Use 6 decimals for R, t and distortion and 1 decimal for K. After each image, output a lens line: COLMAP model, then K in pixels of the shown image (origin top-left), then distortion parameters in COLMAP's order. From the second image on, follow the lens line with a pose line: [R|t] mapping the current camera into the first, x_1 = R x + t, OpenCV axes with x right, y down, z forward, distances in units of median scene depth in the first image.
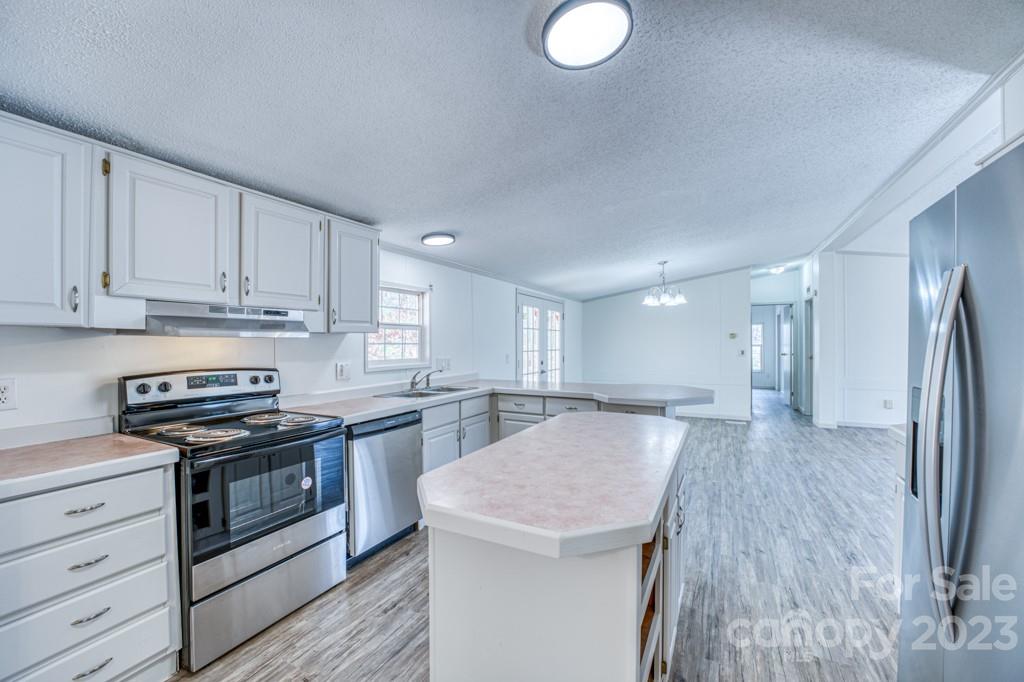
lens RADIAL K [[416.2, 0, 509.4], [0, 416.2, 344.2], [0, 0, 1]] dist [-0.028735, 0.002803]
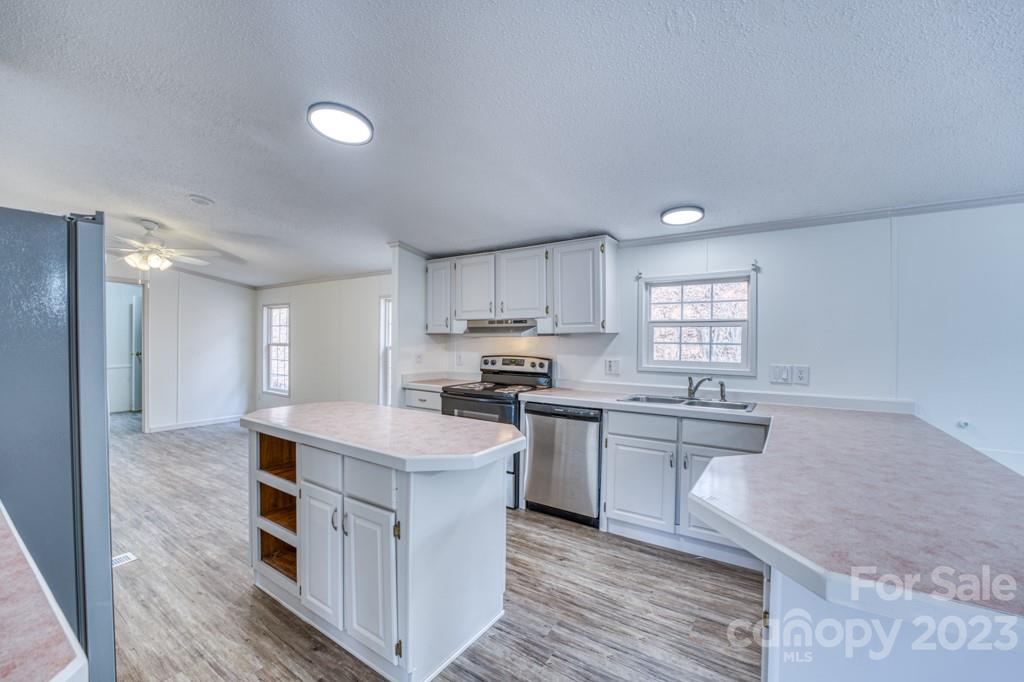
lens RADIAL K [[416.2, 0, 508.8], [0, 416.2, 344.8], [0, 0, 1]] dist [-0.028735, 0.002803]
pose [[-0.113612, 0.011787, -0.993455, 0.894753], [-0.013979, 0.999812, 0.013461, -0.007441], [0.993427, 0.015417, -0.113426, 1.007033]]
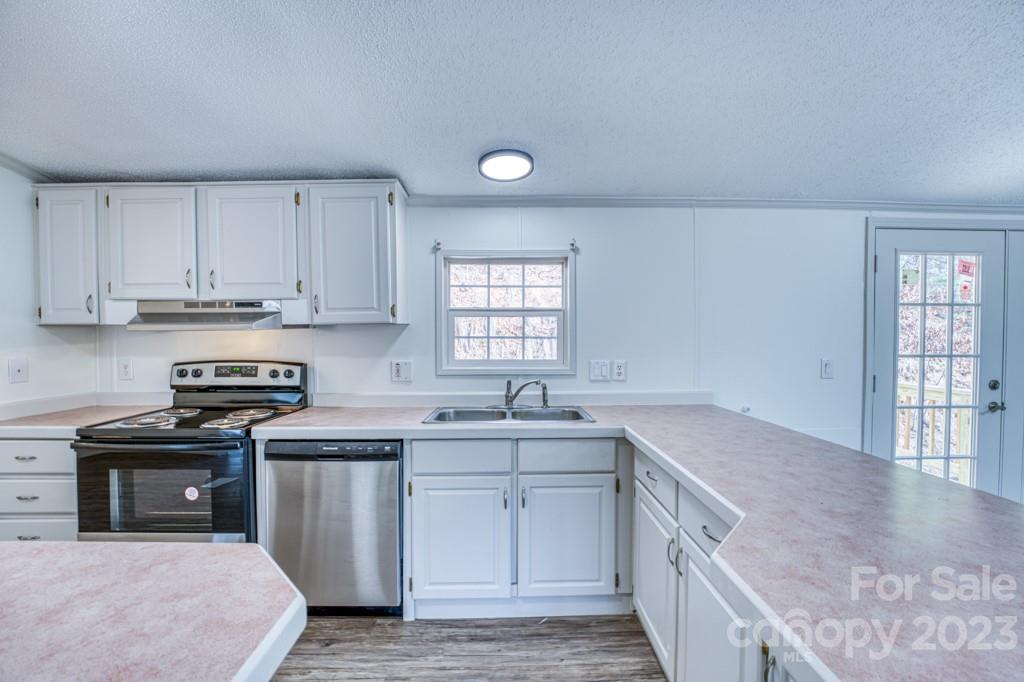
lens RADIAL K [[416.2, 0, 510.3], [0, 416.2, 344.2], [0, 0, 1]] dist [-0.028735, 0.002803]
pose [[0.478855, 0.019782, -0.877671, 0.486794], [-0.004245, 0.999787, 0.020218, -0.005935], [0.877884, -0.005955, 0.478836, 0.949790]]
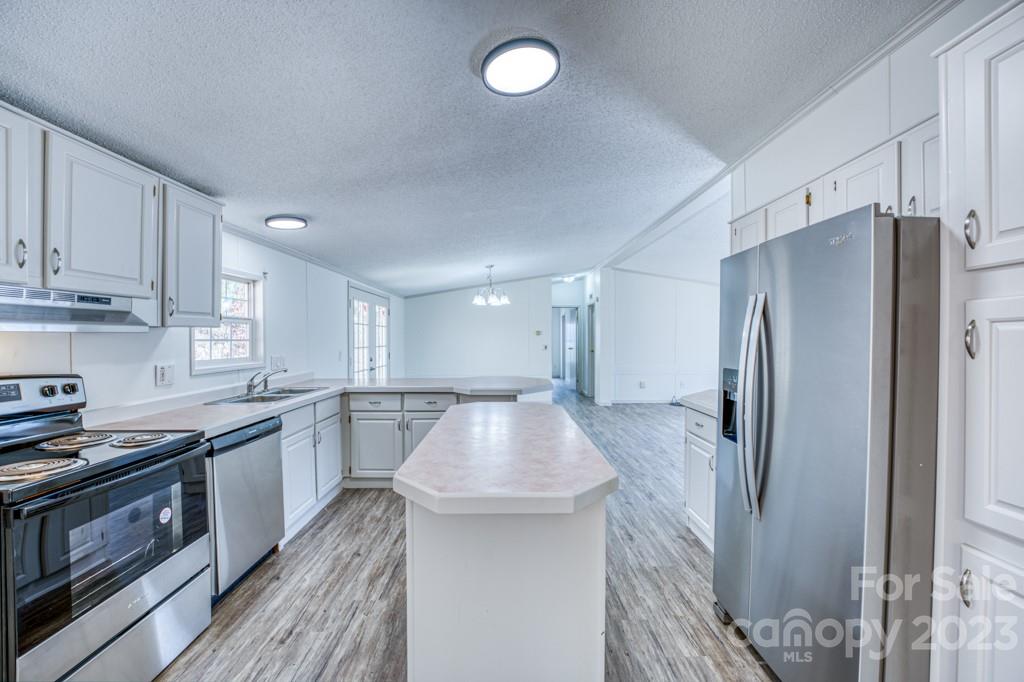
lens RADIAL K [[416.2, 0, 511.1], [0, 416.2, 344.4], [0, 0, 1]] dist [-0.028735, 0.002803]
pose [[0.882006, -0.006056, 0.471199, -0.217322], [0.001327, 0.999945, 0.010368, -0.001138], [-0.471237, -0.008520, 0.881966, -0.003792]]
